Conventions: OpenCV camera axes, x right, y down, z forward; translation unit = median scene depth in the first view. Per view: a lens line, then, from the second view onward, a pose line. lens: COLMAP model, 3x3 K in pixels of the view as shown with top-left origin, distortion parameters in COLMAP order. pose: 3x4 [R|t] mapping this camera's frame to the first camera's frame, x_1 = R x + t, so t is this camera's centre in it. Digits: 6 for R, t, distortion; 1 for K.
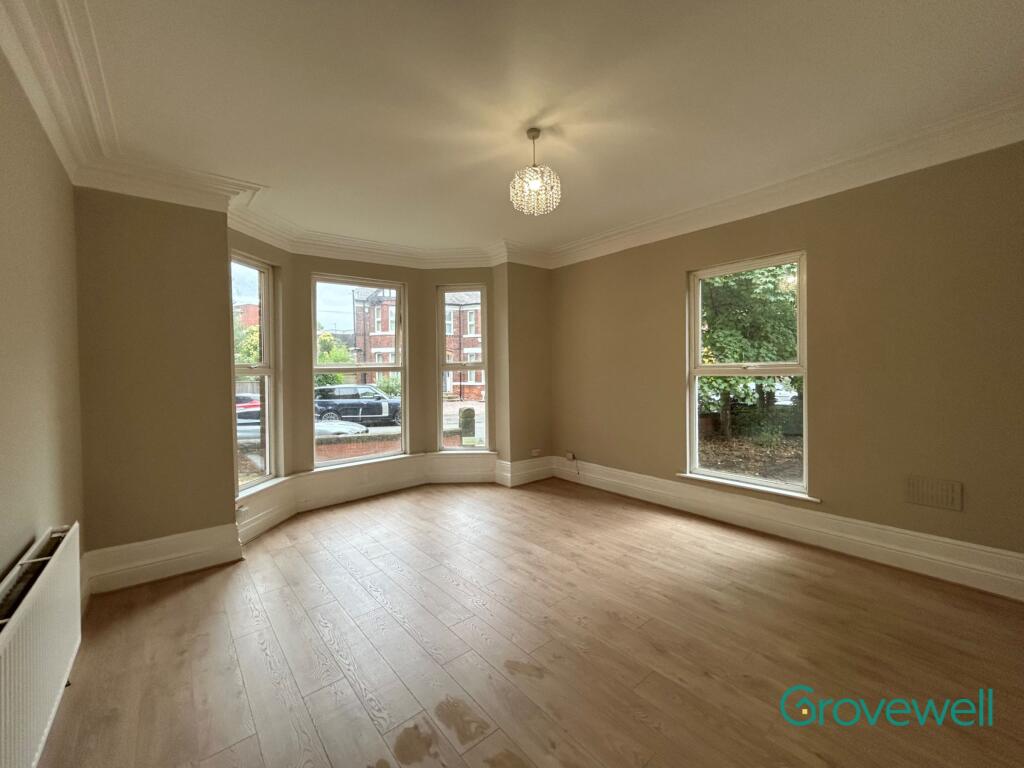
lens RADIAL K [[415.8, 0, 512.2], [0, 415.8, 378.1], [0, 0, 1]] dist [-0.000562, 0.000989]
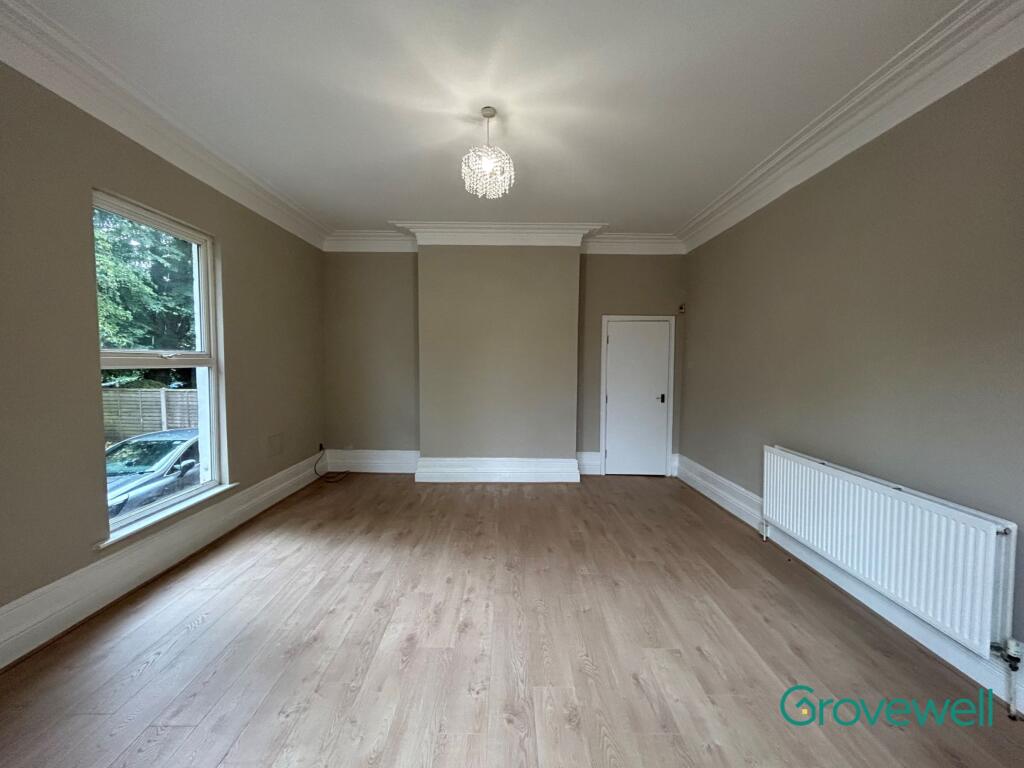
lens RADIAL K [[415.8, 0, 511.7], [0, 415.8, 380.8], [0, 0, 1]] dist [-0.000562, 0.000989]
pose [[-0.776802, -0.022251, 0.629352, -0.506638], [0.013106, 0.998588, 0.051482, -0.015599], [-0.629609, 0.048240, -0.775413, 1.451180]]
